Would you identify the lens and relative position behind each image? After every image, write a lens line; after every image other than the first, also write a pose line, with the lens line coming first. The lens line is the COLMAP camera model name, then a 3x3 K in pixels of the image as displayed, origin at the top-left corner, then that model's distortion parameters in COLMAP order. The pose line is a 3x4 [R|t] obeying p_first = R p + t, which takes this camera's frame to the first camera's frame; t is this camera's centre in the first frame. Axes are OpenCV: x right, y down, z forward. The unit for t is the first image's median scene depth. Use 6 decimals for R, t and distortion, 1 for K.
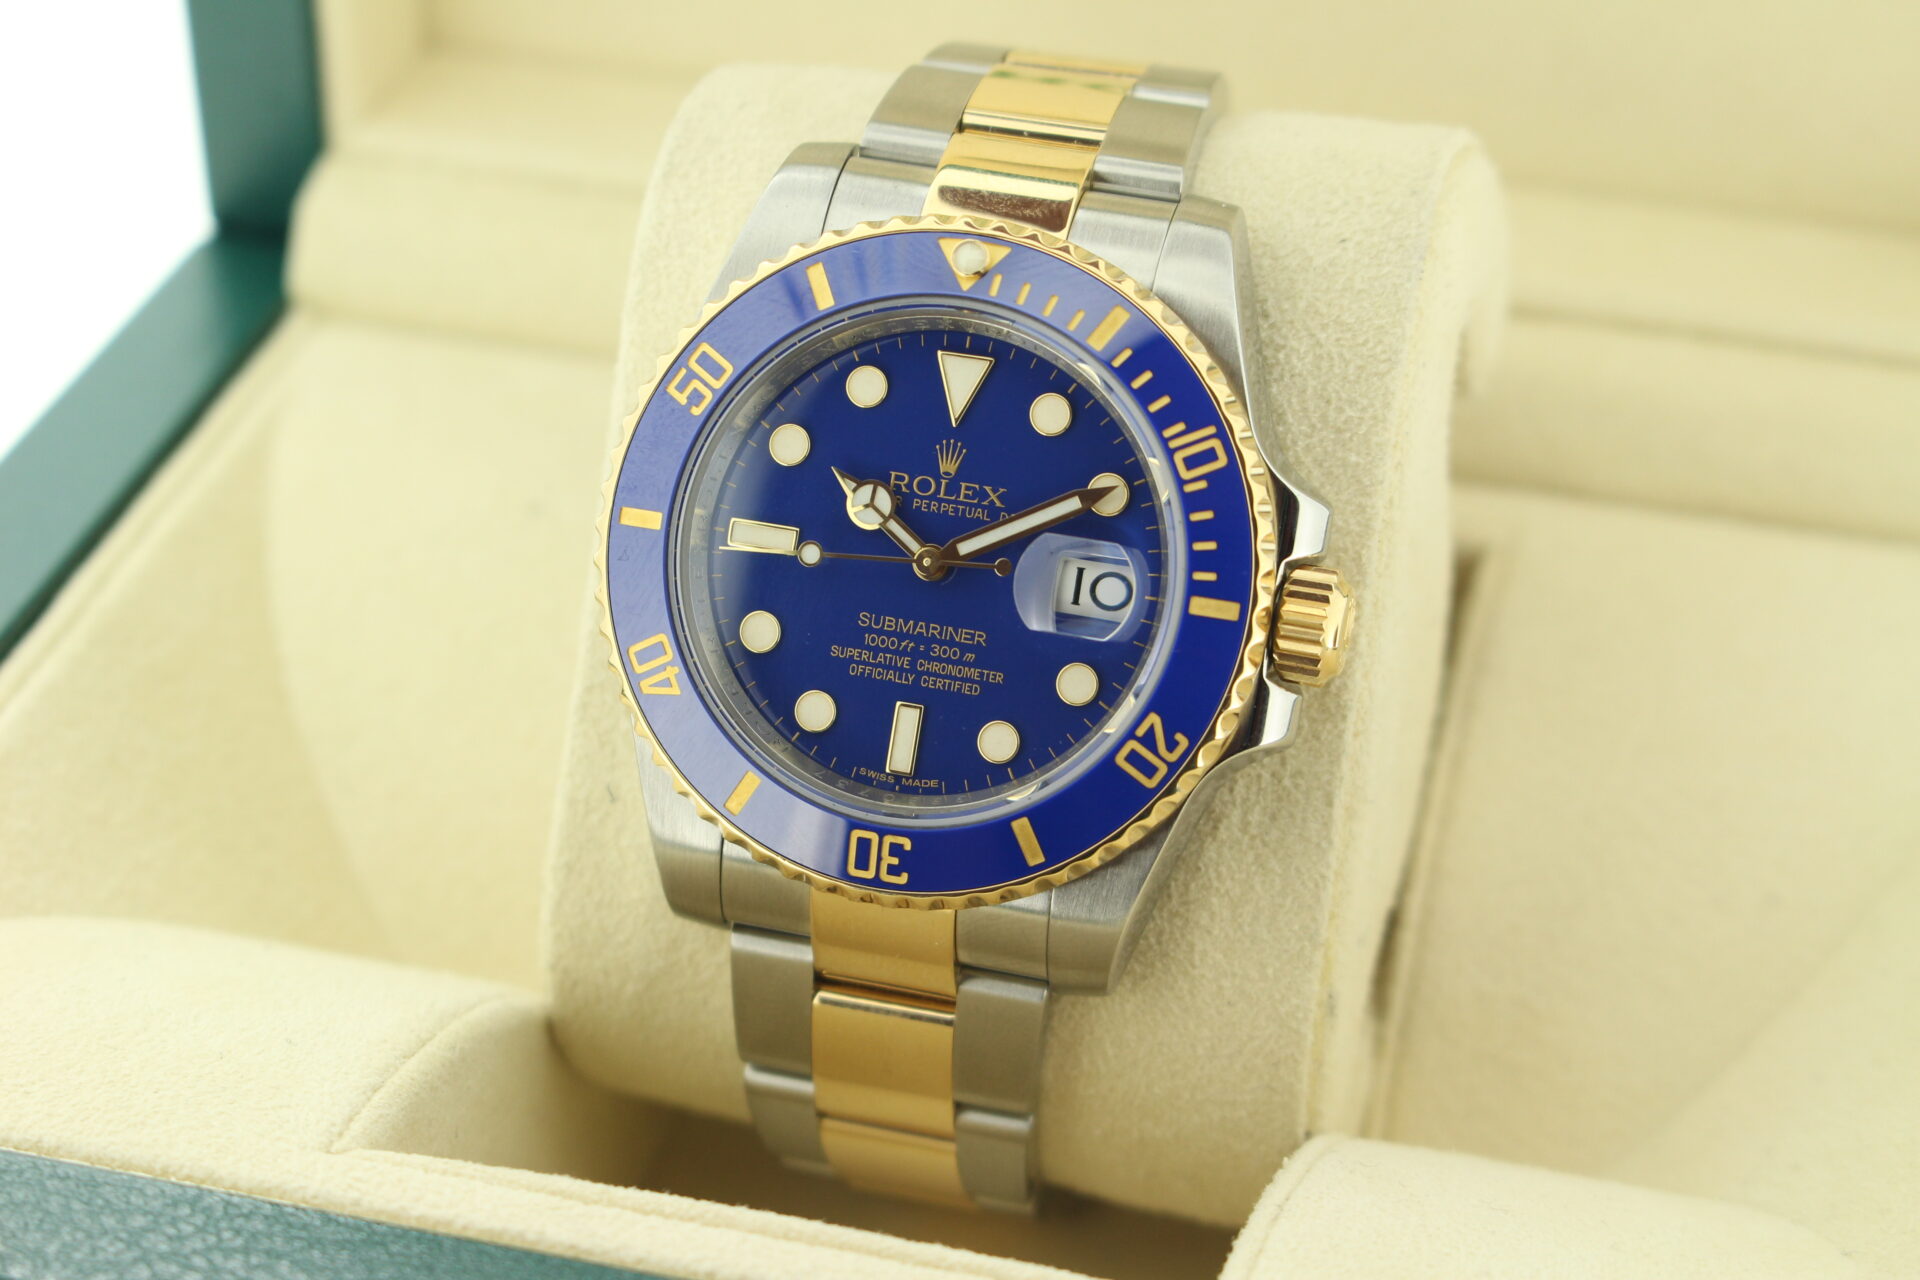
lens RADIAL K [[4662.1, 0, 946.2], [0, 4662.1, 646.2], [0, 0, 1]] dist [0.021052, 0.000000]
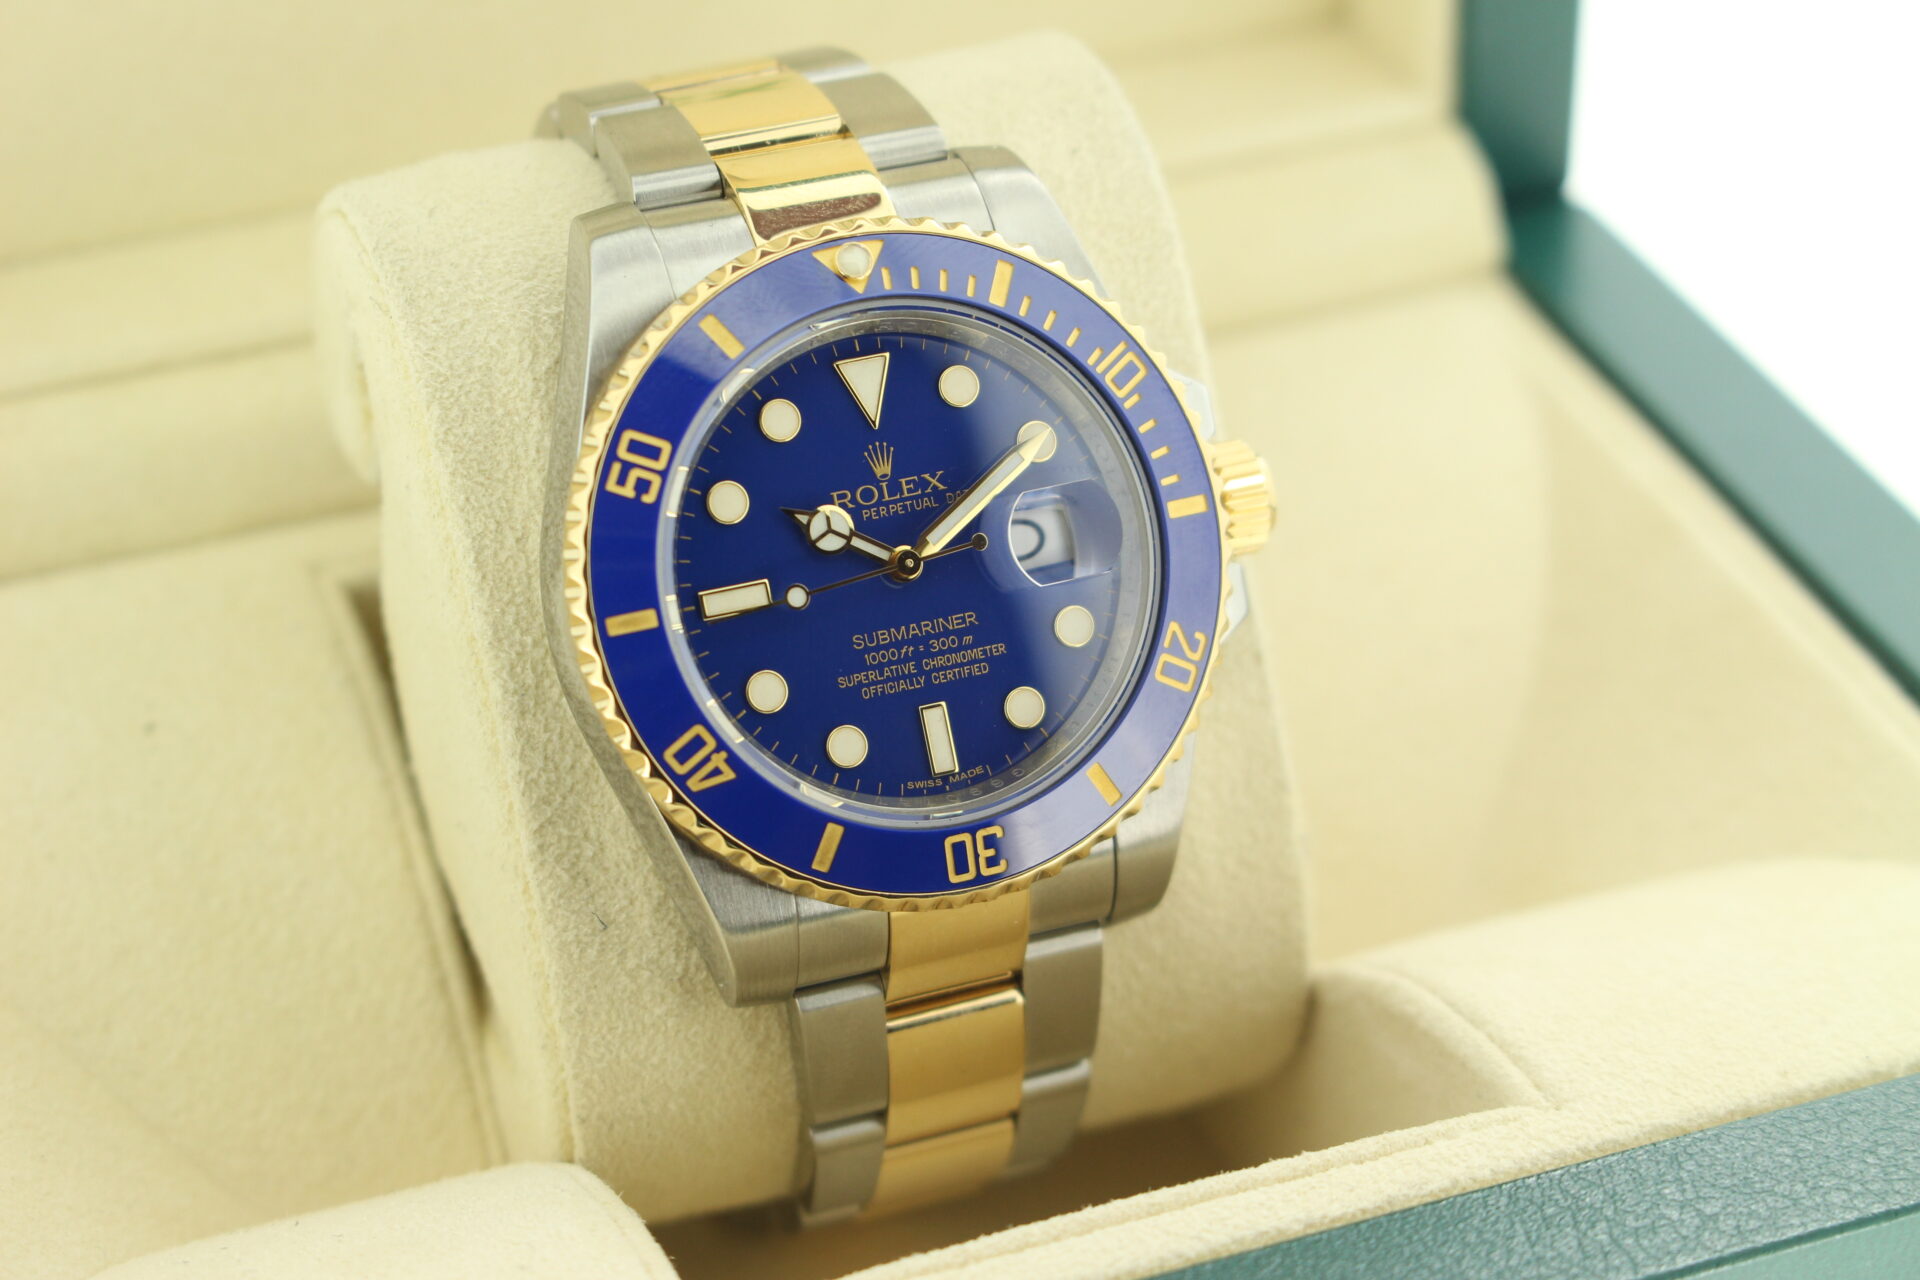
lens RADIAL K [[4662.1, 0, 1069.3], [0, 4662.1, 644.1], [0, 0, 1]] dist [0.021052, 0.000000]
pose [[0.784171, -0.335692, 0.521907, -0.502320], [0.337490, 0.936495, 0.095273, -0.085082], [-0.520746, 0.101428, 0.847665, 0.135961]]
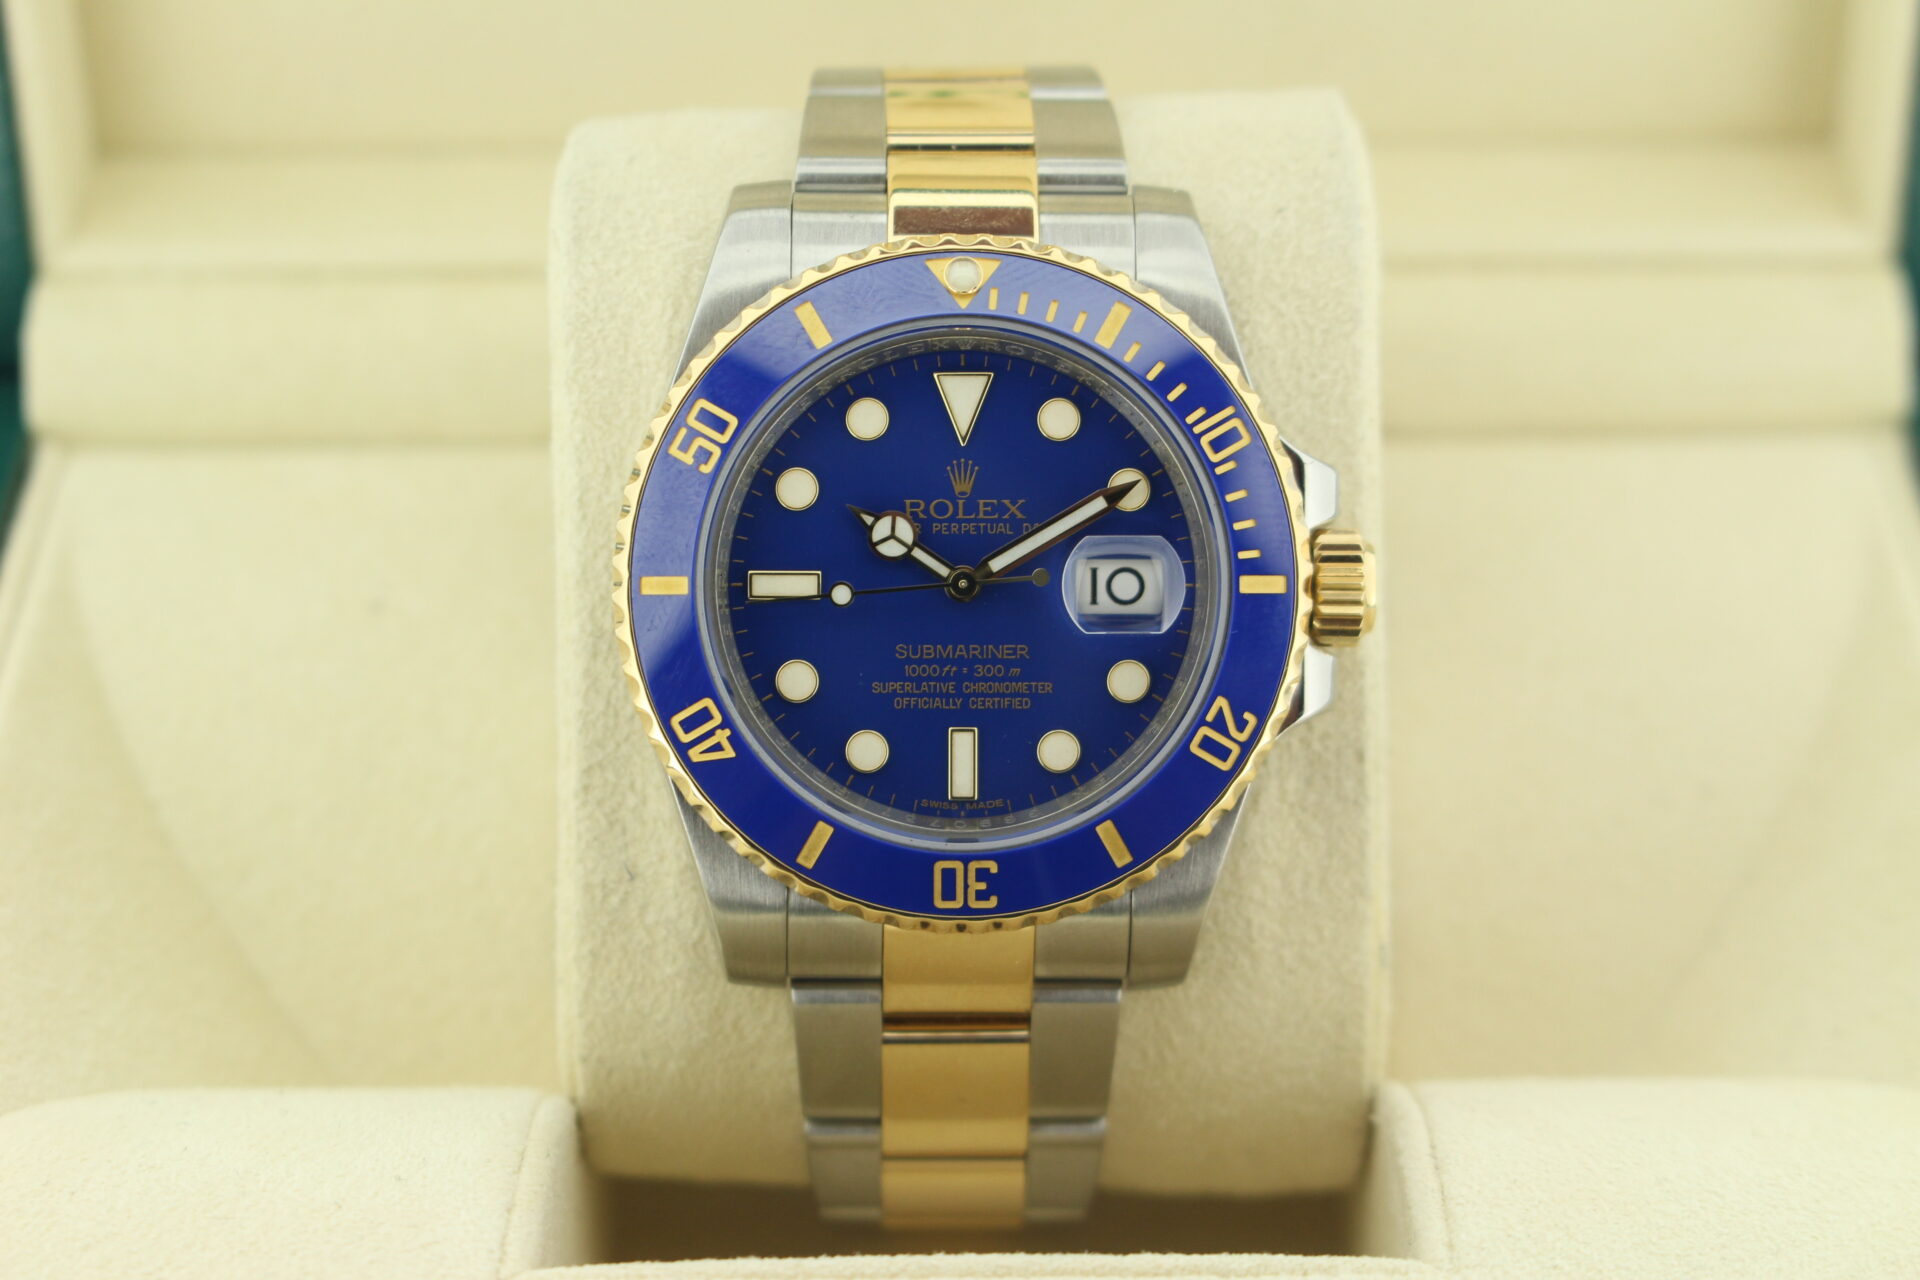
lens RADIAL K [[4662.1, 0, 999.0], [0, 4662.1, 612.1], [0, 0, 1]] dist [0.021052, 0.000000]
pose [[0.955692, -0.154499, 0.250565, -0.245691], [0.157118, 0.987533, 0.009642, -0.020417], [-0.248931, 0.030154, 0.968052, 0.035354]]
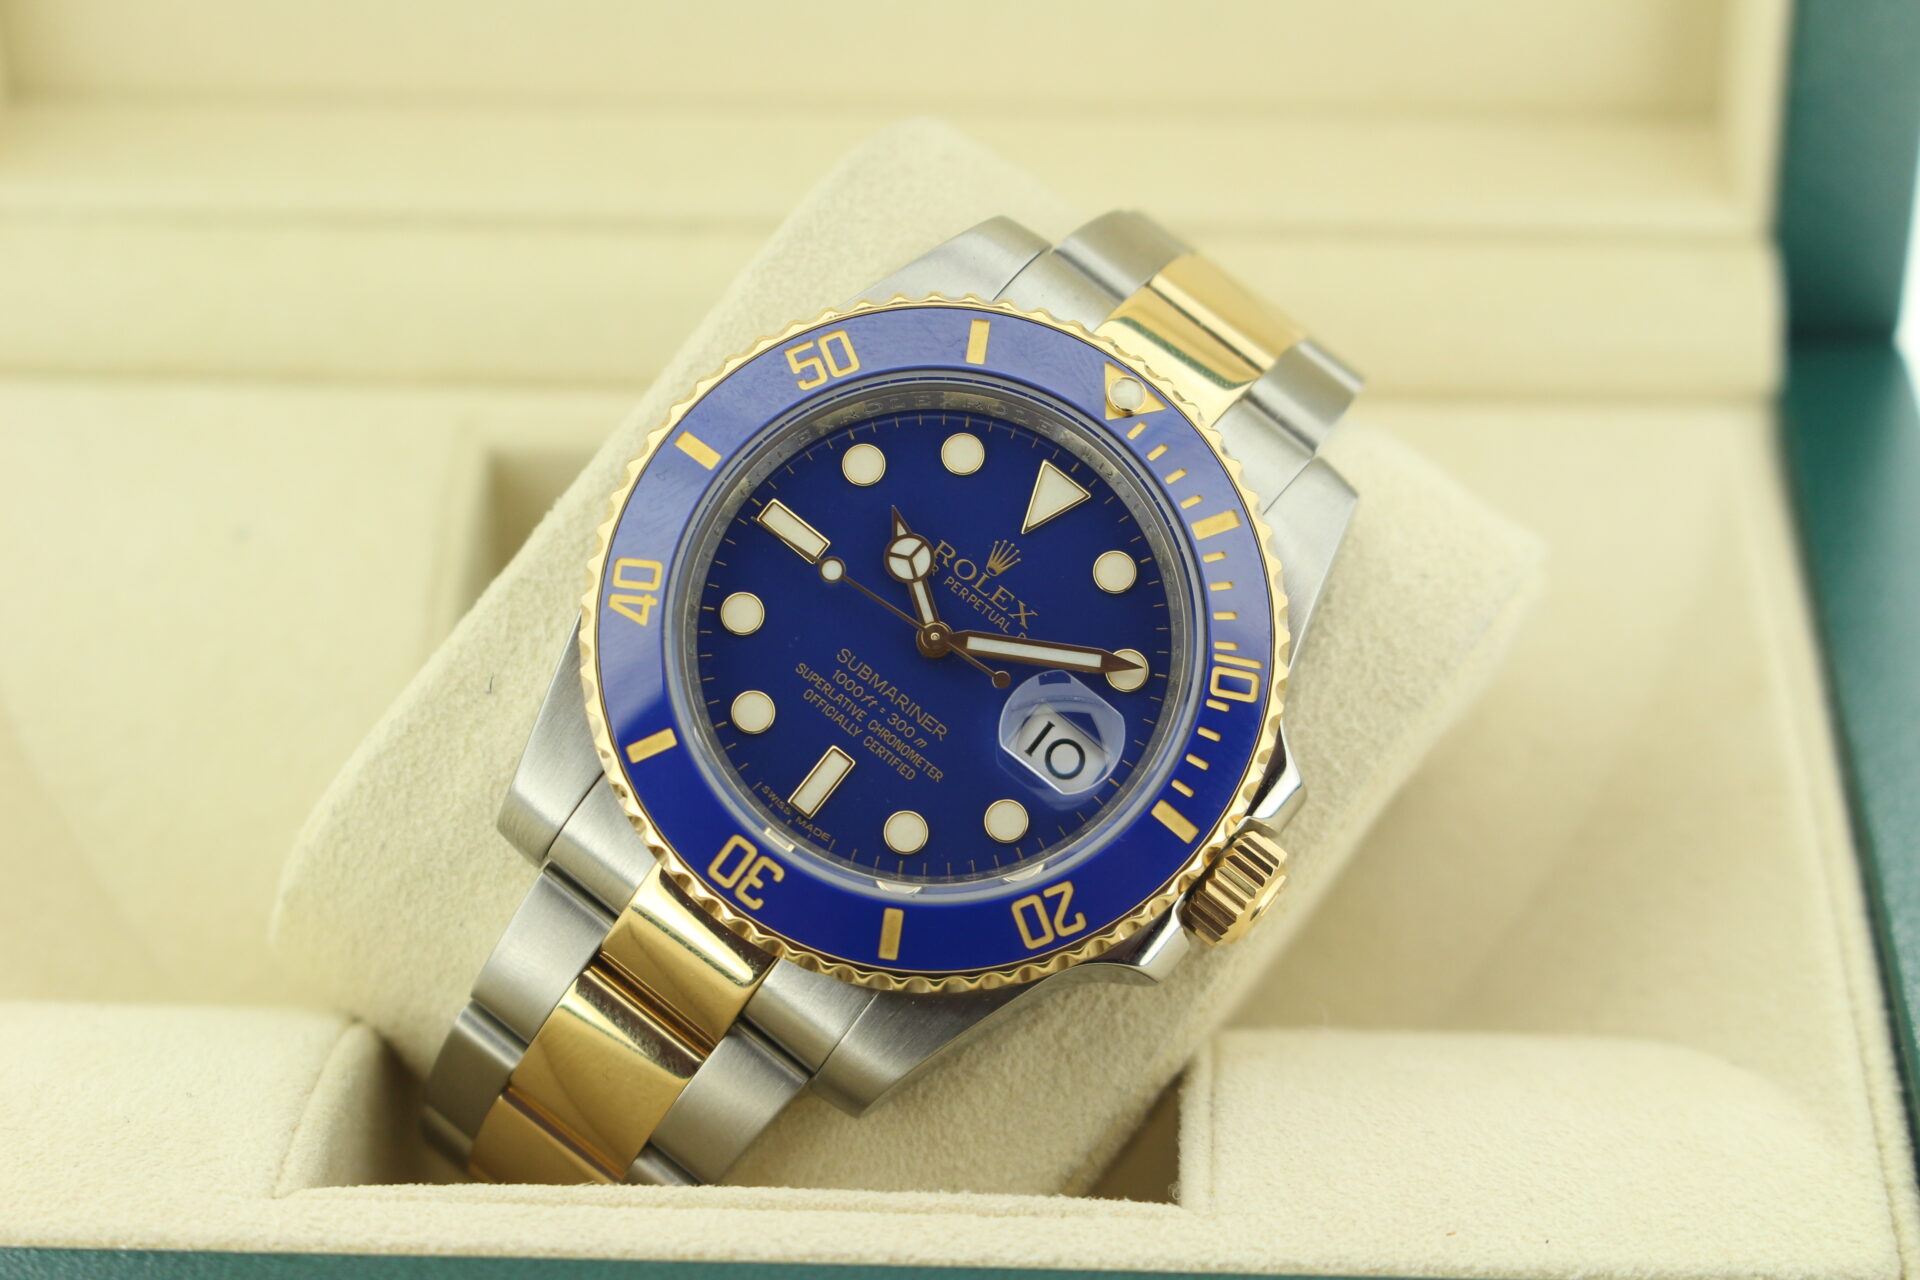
lens RADIAL K [[4662.1, 0, 960.2], [0, 4662.1, 641.8], [0, 0, 1]] dist [0.021052, 0.000000]
pose [[0.848725, 0.507665, 0.148127, -0.143740], [-0.488612, 0.859930, -0.147575, 0.124532], [-0.202297, 0.052874, 0.977896, 0.039019]]
